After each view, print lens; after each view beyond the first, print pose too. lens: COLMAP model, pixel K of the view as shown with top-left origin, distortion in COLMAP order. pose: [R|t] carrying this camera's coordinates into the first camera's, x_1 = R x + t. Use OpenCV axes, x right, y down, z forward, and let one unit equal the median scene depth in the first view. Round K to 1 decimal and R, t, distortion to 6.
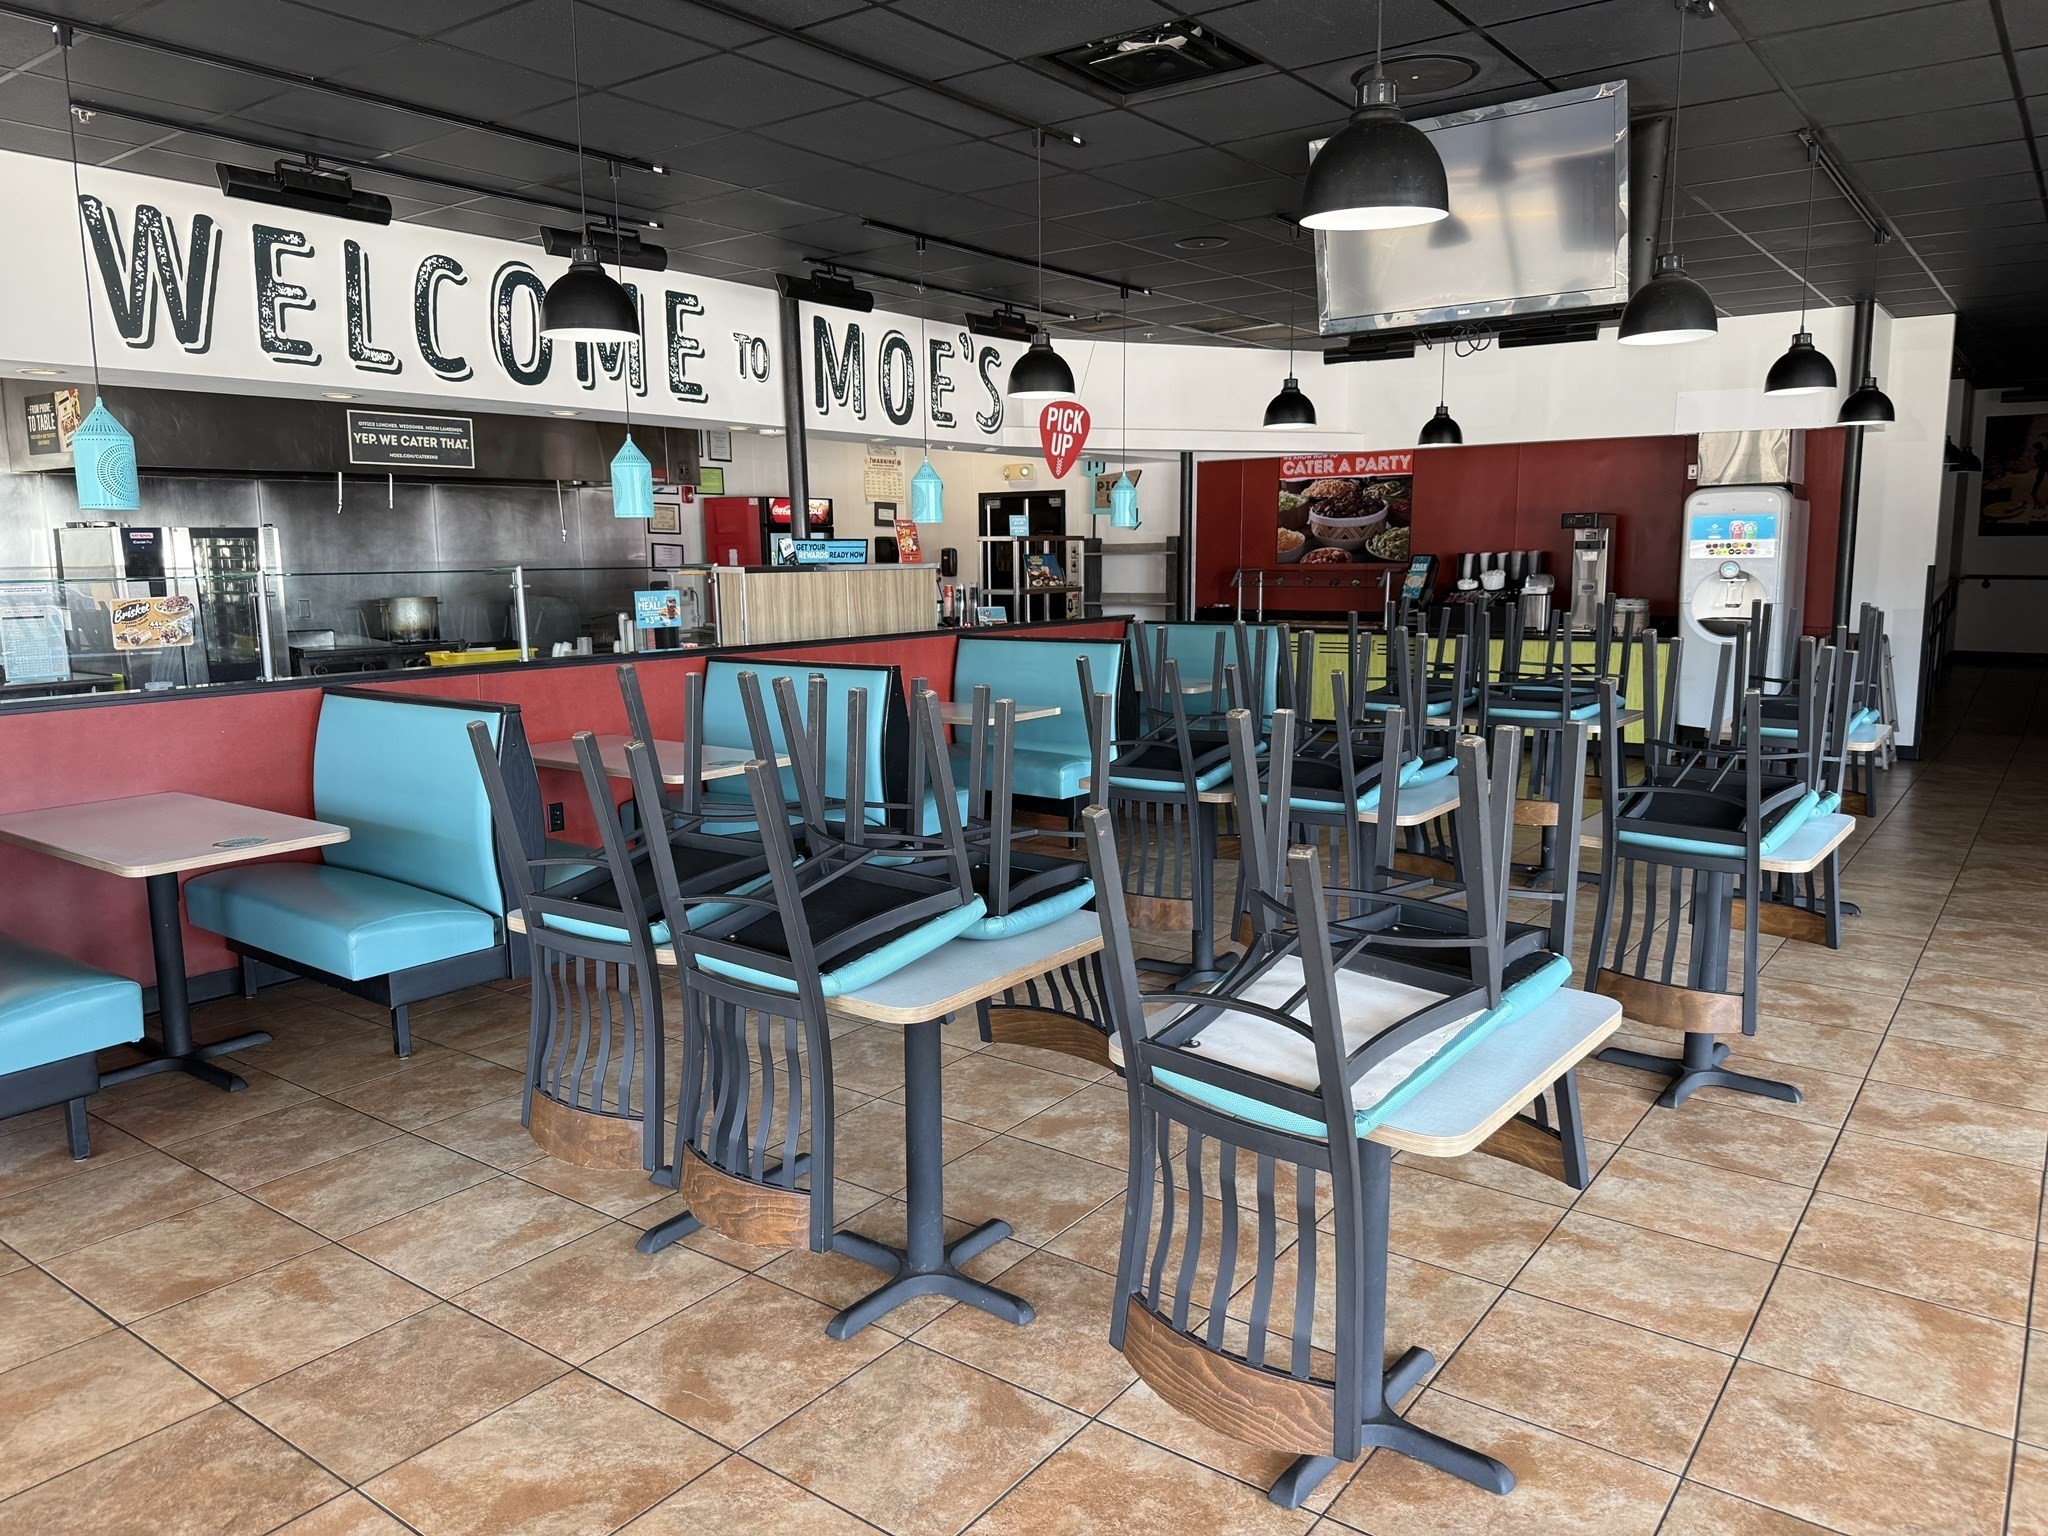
lens RADIAL K [[1458.1, 0, 1024.0], [0, 1458.1, 768.0], [0, 0, 1]] dist [0.044791, -0.058075]
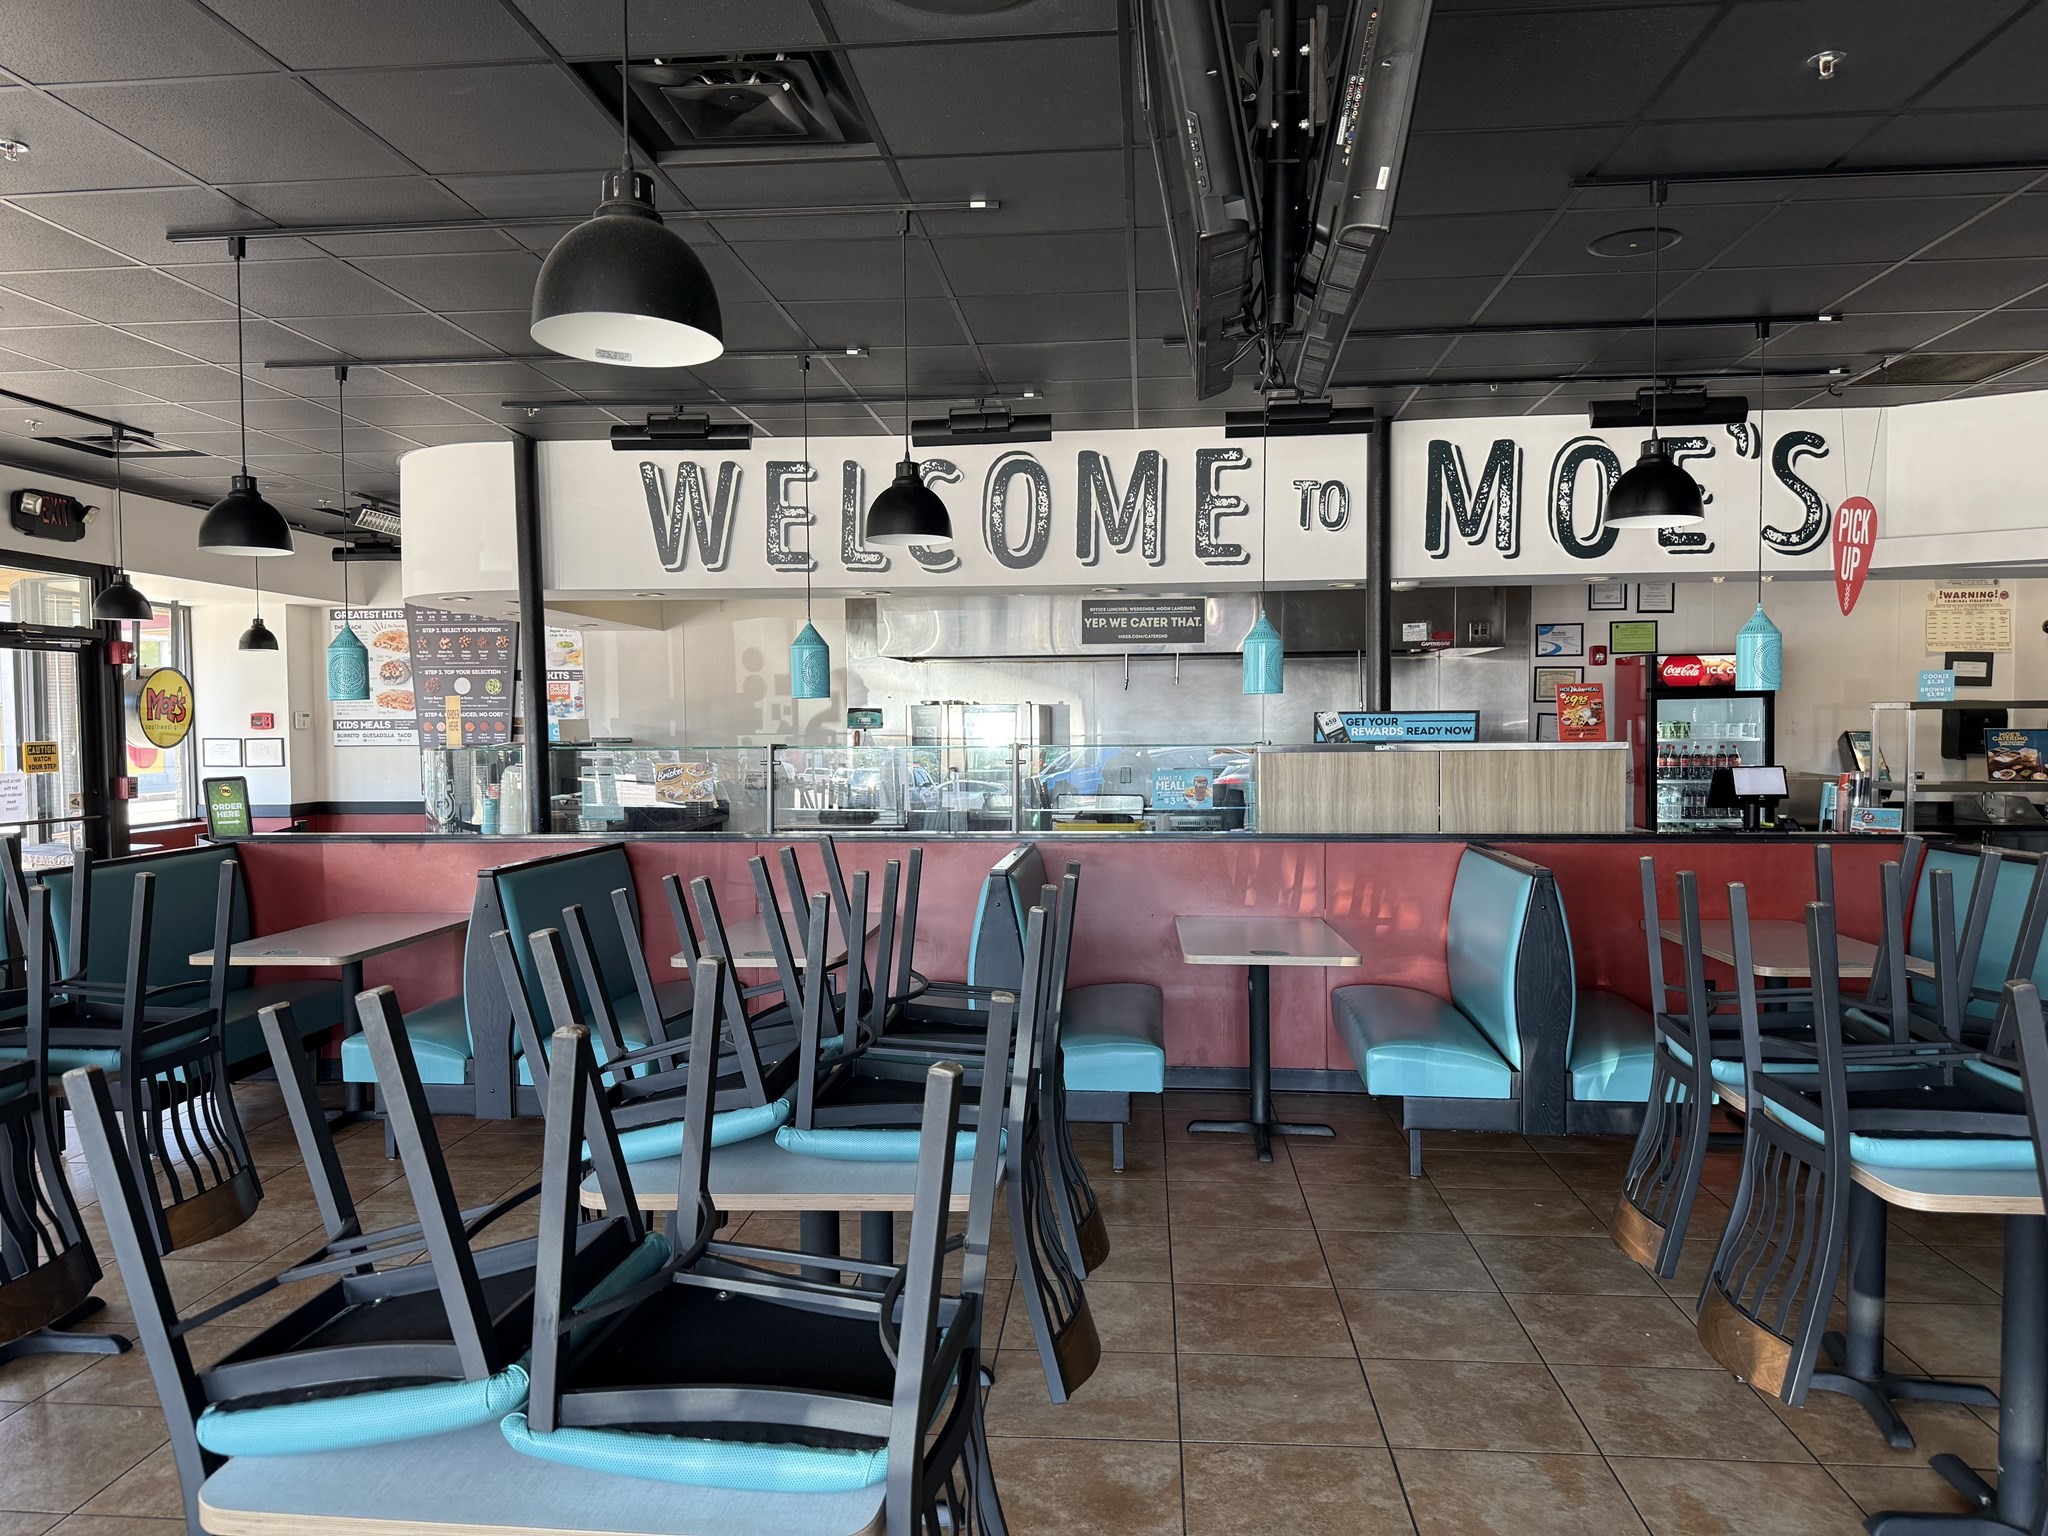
lens RADIAL K [[1409.6, 0, 1018.7], [0, 1409.6, 747.2], [0, 0, 1]] dist [0.161970, -0.221907]
pose [[0.531119, 0.020241, -0.847055, 0.553495], [-0.124405, 0.990743, -0.054330, -0.090802], [0.838115, 0.134234, 0.528720, 0.543628]]
